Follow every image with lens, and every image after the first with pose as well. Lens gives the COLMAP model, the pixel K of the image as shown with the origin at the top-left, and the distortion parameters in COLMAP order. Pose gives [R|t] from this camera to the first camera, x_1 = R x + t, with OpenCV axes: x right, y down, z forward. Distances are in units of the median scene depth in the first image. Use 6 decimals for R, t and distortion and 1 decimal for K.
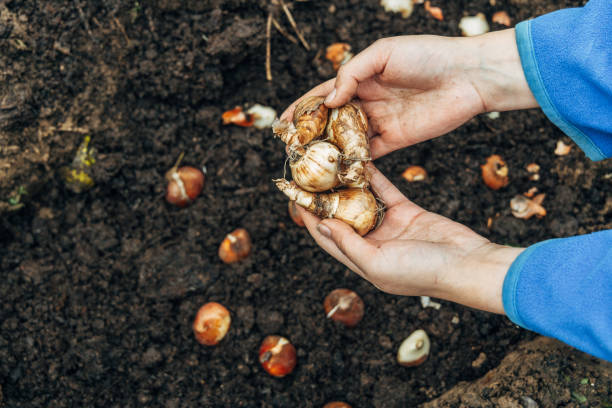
lens RADIAL K [[849.1, 0, 315.3], [0, 849.1, 204.0], [0, 0, 1]] dist [-0.022634, 0.013962]
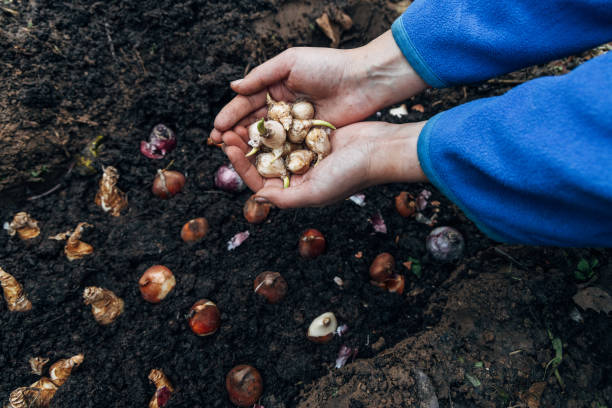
lens RADIAL K [[408.3, 0, 309.5], [0, 408.3, 204.4], [0, 0, 1]] dist [0.010627, 0.007549]
pose [[0.991256, 0.113108, -0.067957, 0.116448], [-0.127270, 0.955519, -0.266054, 0.159628], [0.034841, 0.272377, 0.961560, 0.420938]]
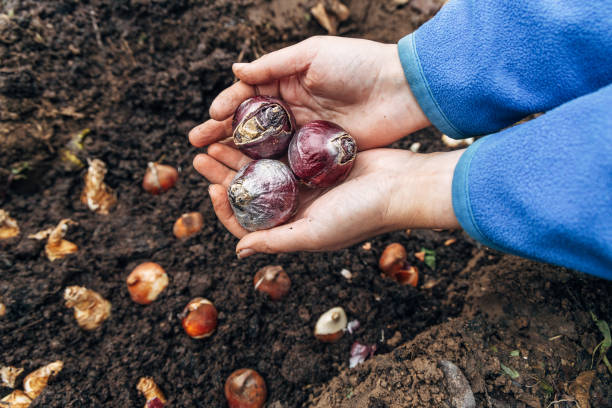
lens RADIAL K [[402.2, 0, 309.9], [0, 402.2, 202.8], [0, 0, 1]] dist [0.010615, 0.007782]
pose [[0.994677, 0.078038, -0.067281, 0.110917], [-0.095514, 0.943272, -0.317987, 0.187612], [0.038649, 0.322721, 0.945705, 0.484217]]
